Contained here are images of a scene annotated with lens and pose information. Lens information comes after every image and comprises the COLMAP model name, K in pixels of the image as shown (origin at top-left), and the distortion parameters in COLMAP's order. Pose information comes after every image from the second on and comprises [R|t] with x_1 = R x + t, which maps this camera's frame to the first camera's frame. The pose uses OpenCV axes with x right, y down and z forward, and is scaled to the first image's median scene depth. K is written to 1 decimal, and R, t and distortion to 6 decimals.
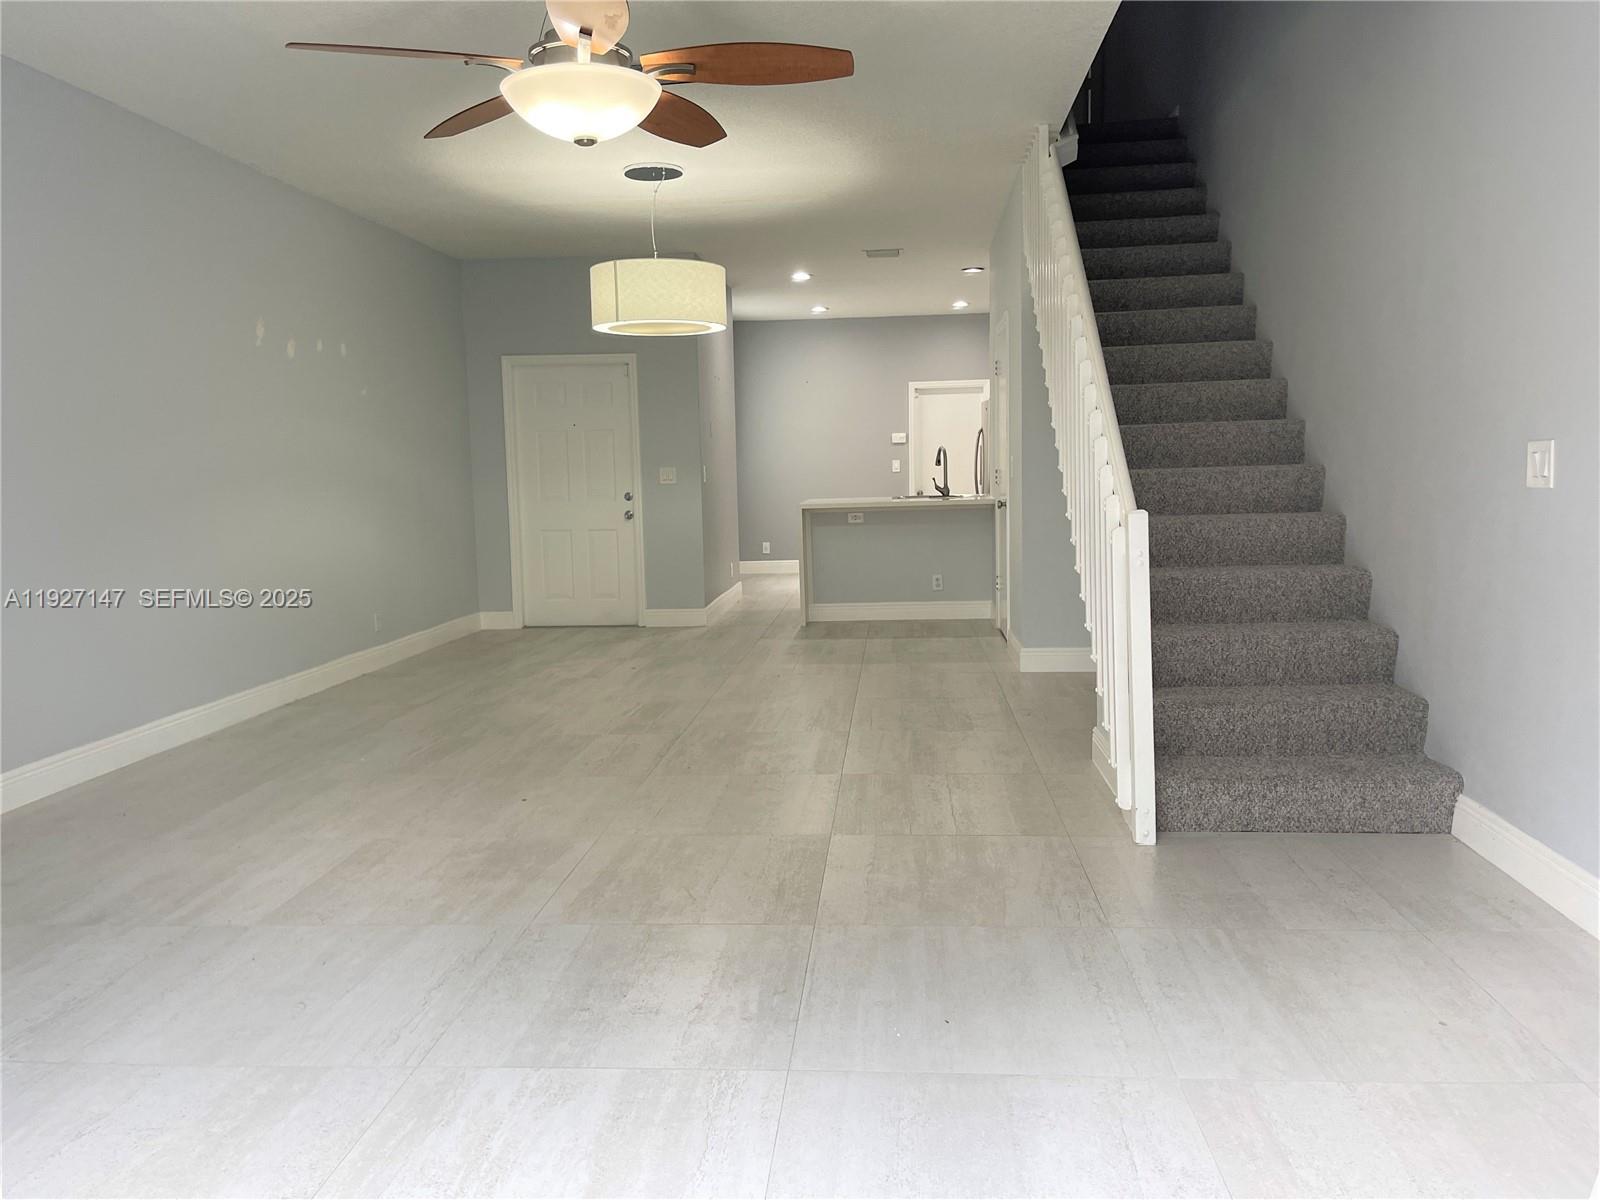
lens RADIAL K [[1207.6, 0, 799.9], [0, 1207.6, 596.6], [0, 0, 1]] dist [0.057467, -0.053491]
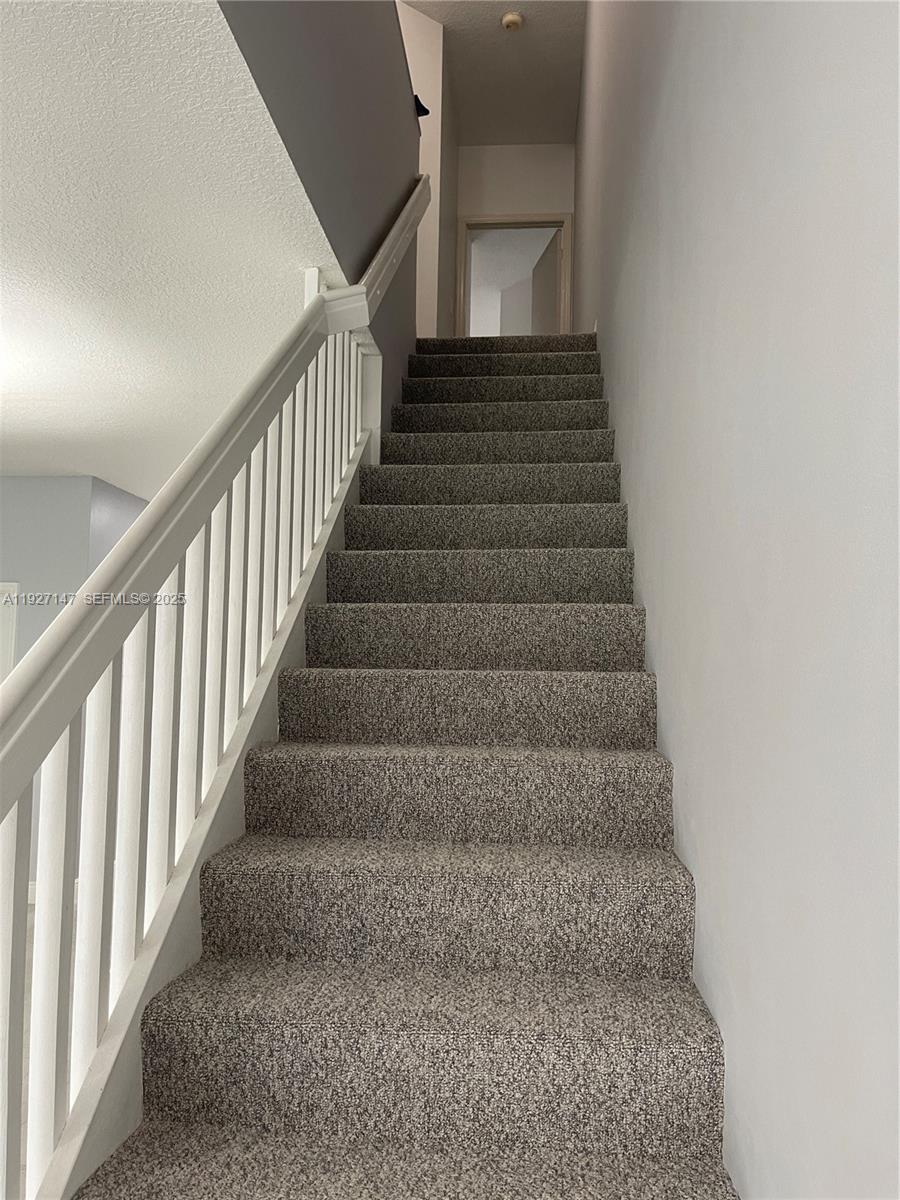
lens RADIAL K [[905.7, 0, 452.3], [0, 905.7, 601.7], [0, 0, 1]] dist [0.057467, -0.053491]
pose [[0.998978, 0.044158, -0.009692, 0.319497], [-0.045189, 0.981681, -0.185094, -0.135179], [0.001341, 0.185343, 0.982673, 0.605283]]
